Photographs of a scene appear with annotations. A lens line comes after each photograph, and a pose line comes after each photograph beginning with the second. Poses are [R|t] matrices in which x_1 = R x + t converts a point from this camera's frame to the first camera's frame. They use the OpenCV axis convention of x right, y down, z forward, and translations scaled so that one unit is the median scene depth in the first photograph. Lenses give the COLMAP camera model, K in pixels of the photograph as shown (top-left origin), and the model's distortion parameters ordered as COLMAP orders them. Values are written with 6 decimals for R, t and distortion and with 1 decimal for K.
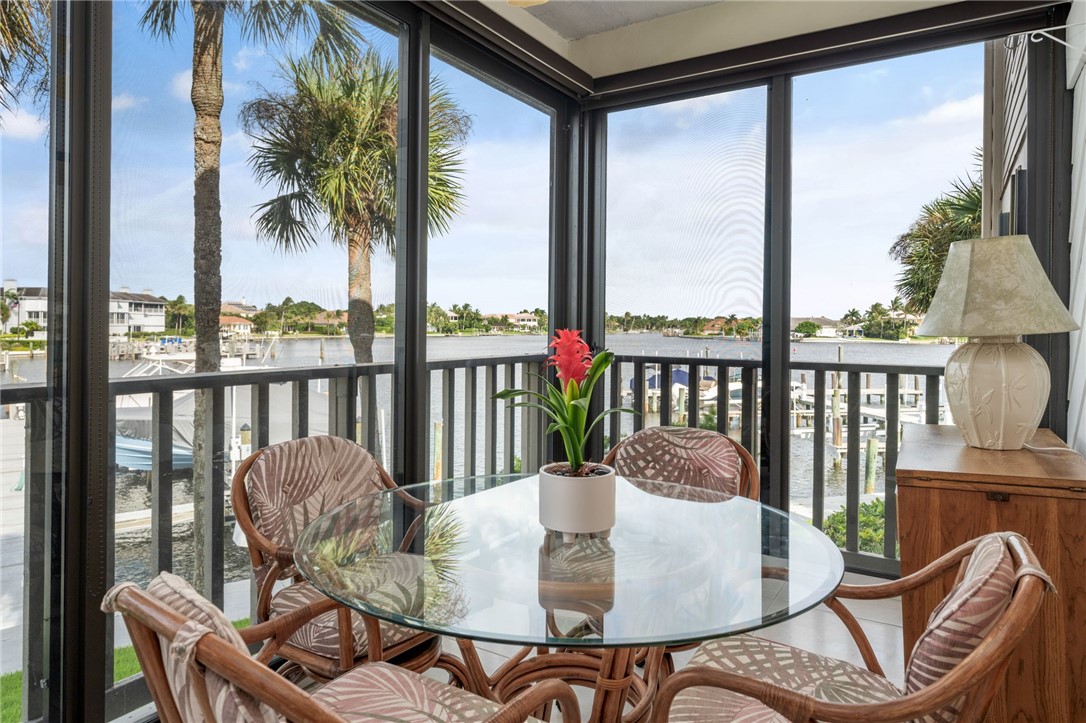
lens RADIAL K [[668.2, 0, 520.4], [0, 668.2, 335.0], [0, 0, 1]] dist [0.000605, 0.000046]
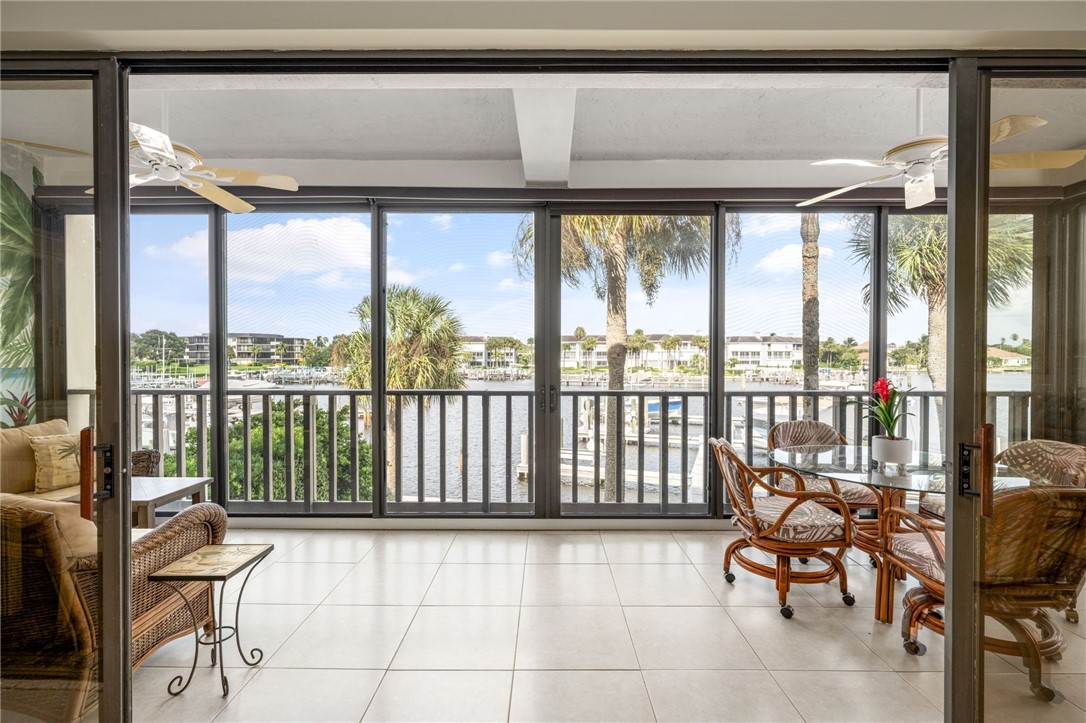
lens RADIAL K [[492.7, 0, 546.7], [0, 492.7, 358.5], [0, 0, 1]] dist [-0.001845, -0.000168]
pose [[0.543841, -0.004387, -0.839176, 0.366448], [-0.009839, 0.999884, -0.011604, -0.018575], [0.839130, 0.014567, 0.543735, -0.399676]]
